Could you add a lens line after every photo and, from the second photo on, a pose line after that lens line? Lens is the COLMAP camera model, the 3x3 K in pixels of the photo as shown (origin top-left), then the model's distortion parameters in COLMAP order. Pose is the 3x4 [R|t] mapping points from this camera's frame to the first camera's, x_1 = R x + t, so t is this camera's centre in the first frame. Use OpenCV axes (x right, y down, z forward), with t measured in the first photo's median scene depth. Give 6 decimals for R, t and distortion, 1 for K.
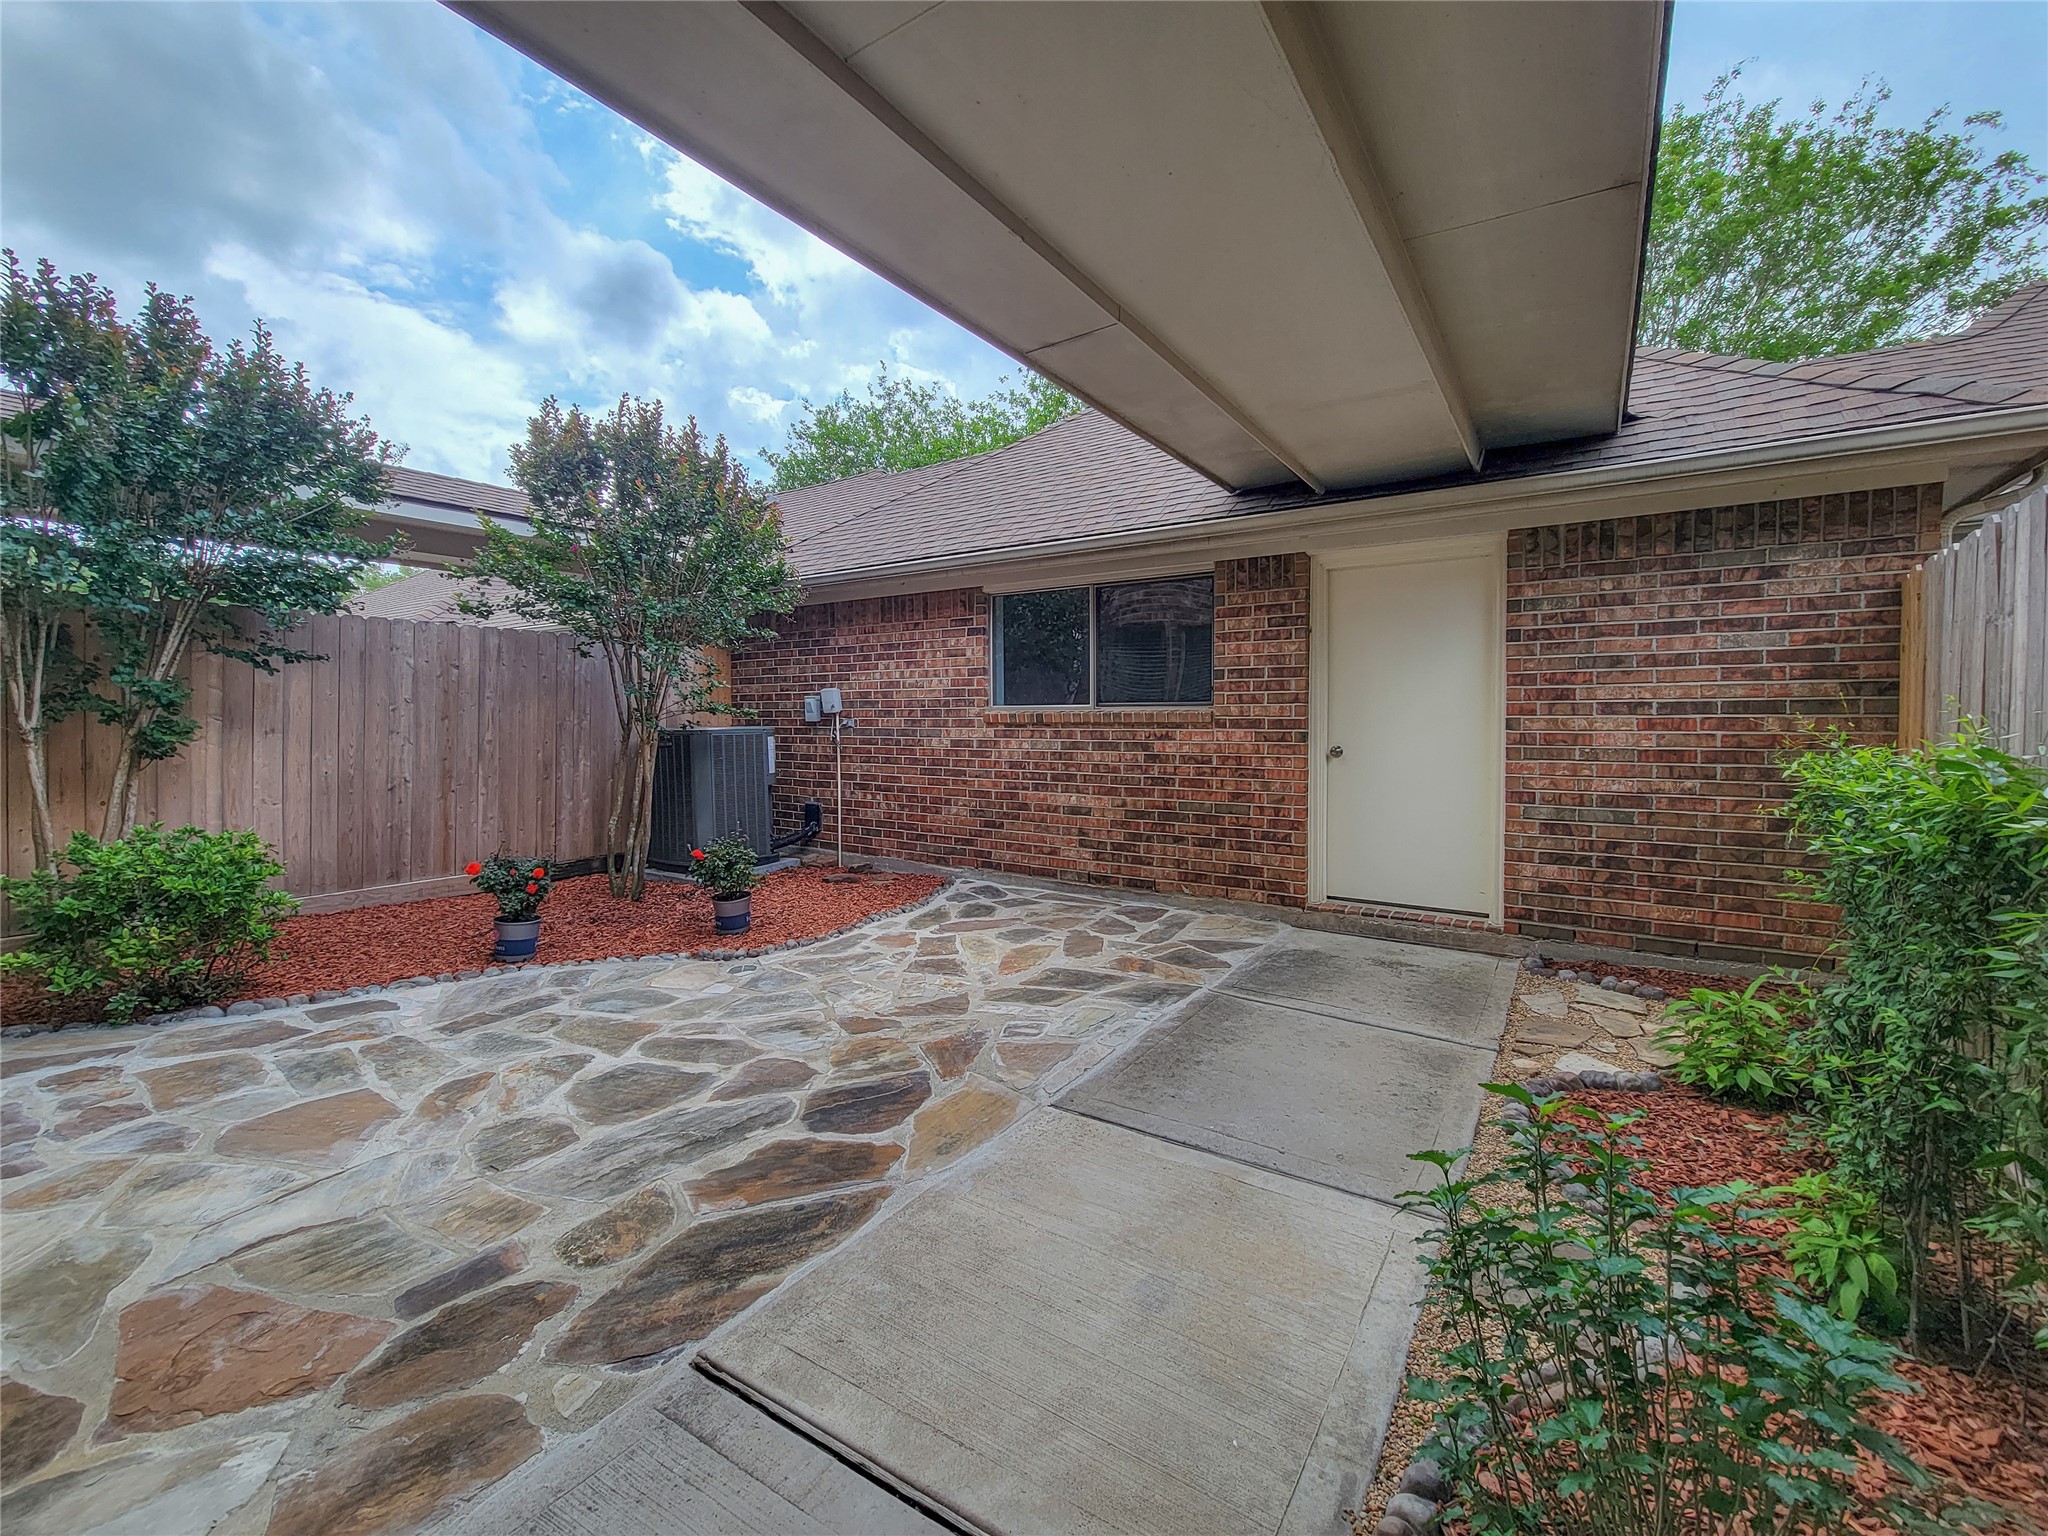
lens RADIAL K [[847.3, 0, 1028.7], [0, 847.3, 762.9], [0, 0, 1]] dist [0.002831, -0.002947]
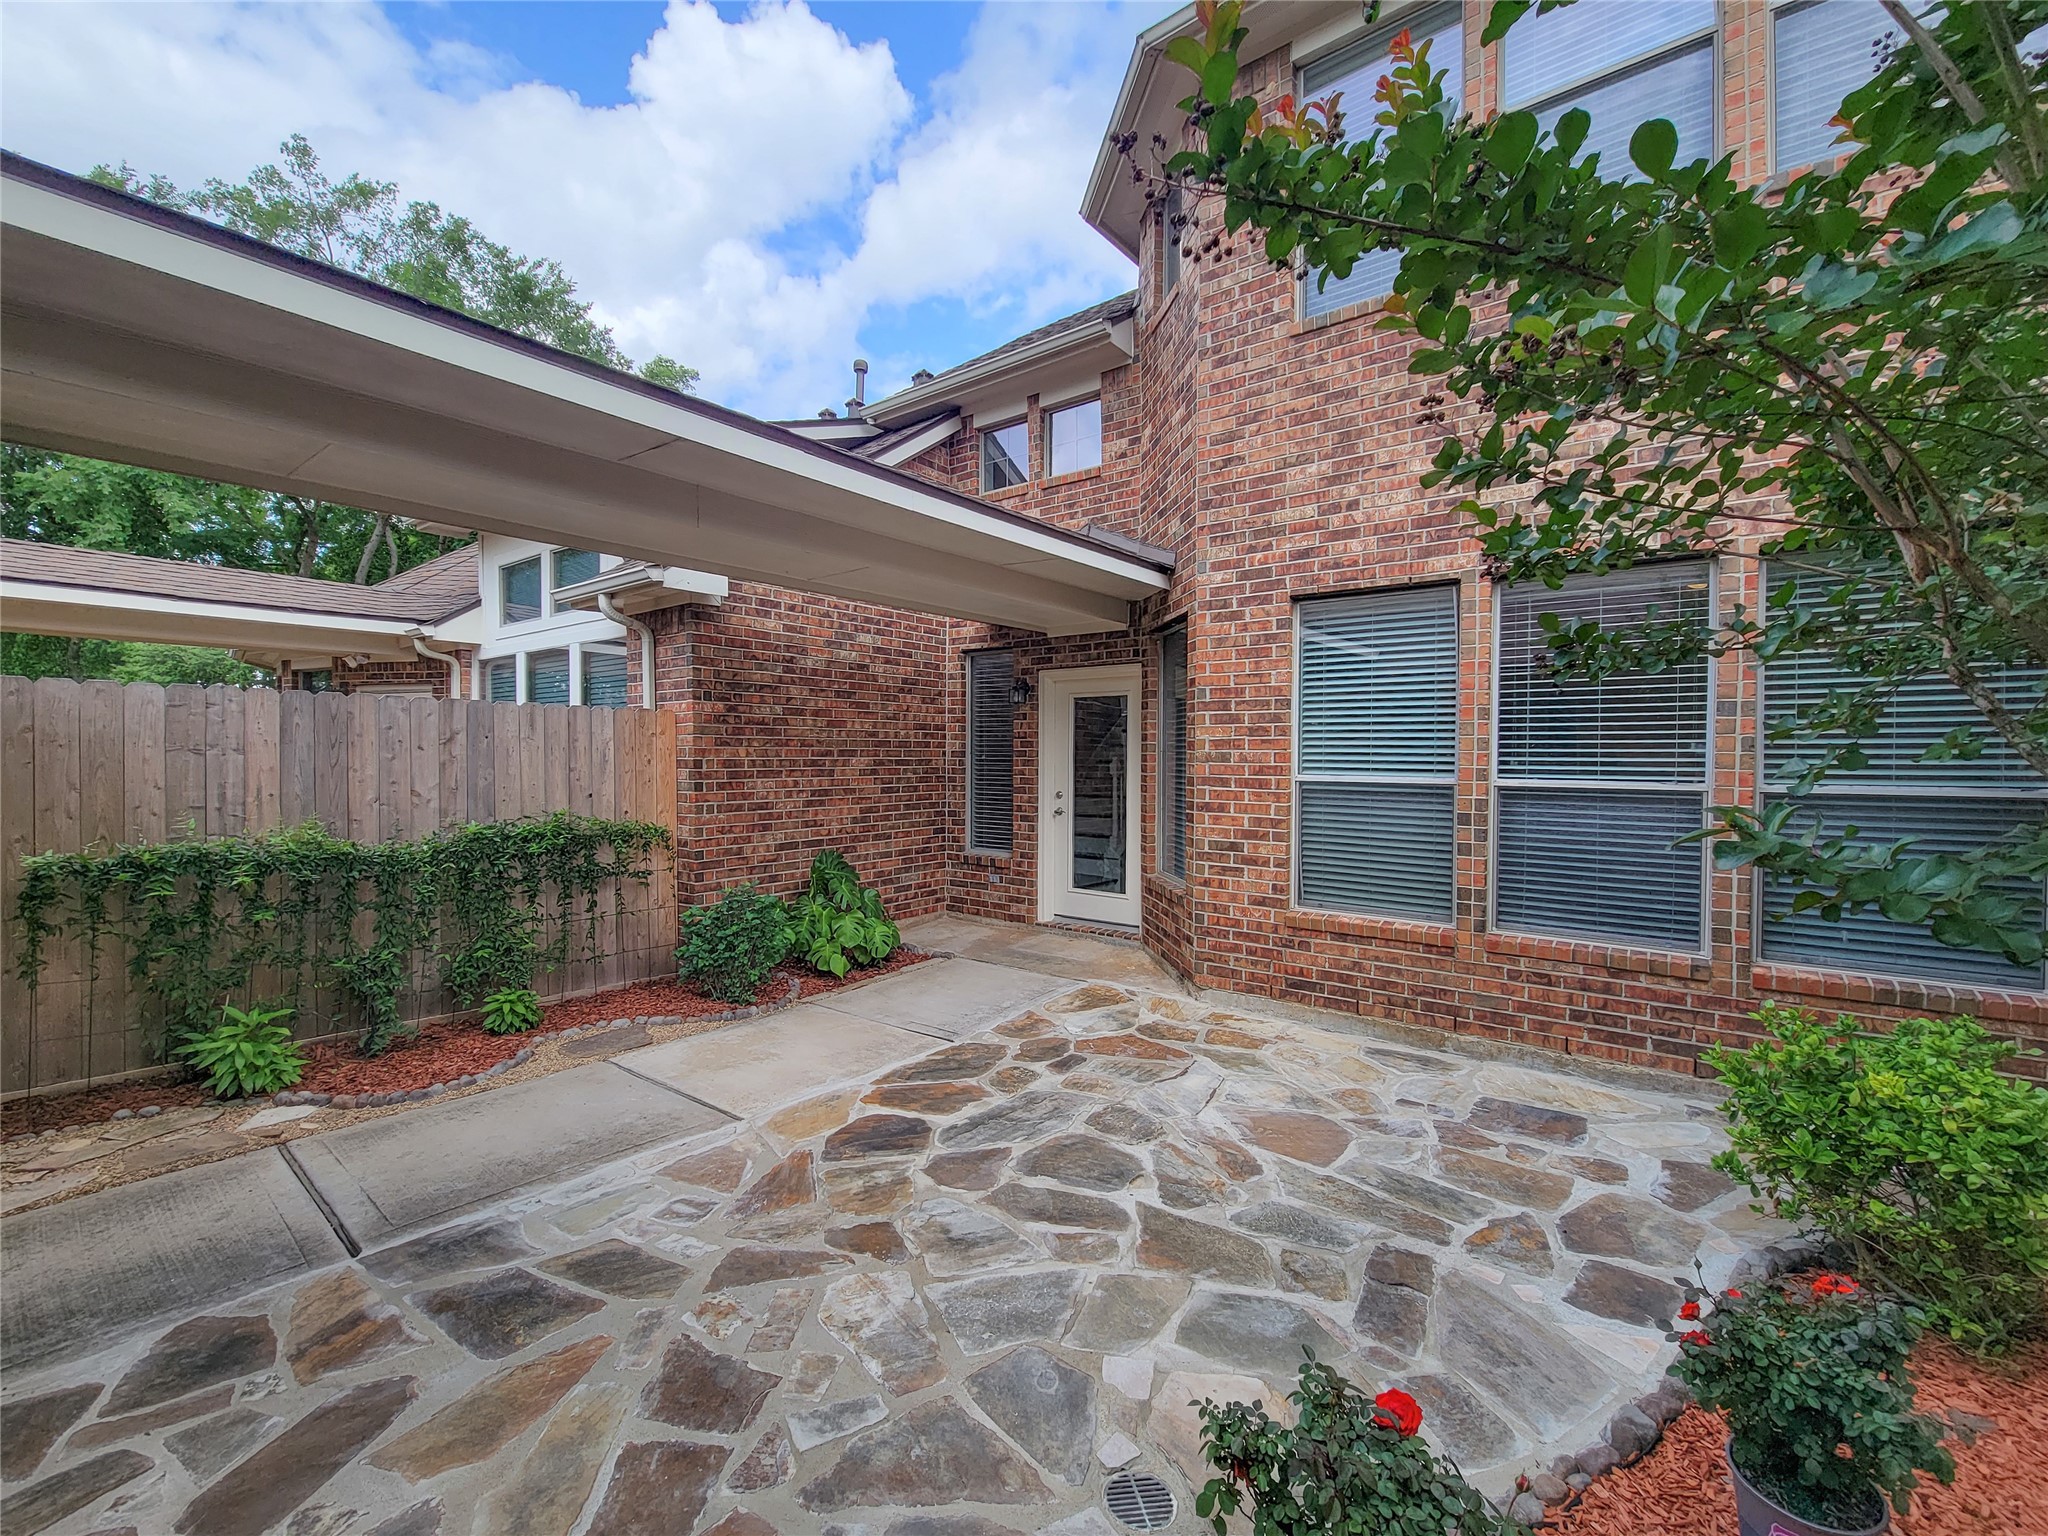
lens RADIAL K [[847.3, 0, 1028.7], [0, 847.3, 762.9], [0, 0, 1]] dist [0.002831, -0.002947]
pose [[-0.997819, -0.006000, 0.065737, -0.485365], [-0.002091, 0.998234, 0.059368, -0.217088], [-0.065977, 0.059101, -0.996069, 2.188973]]
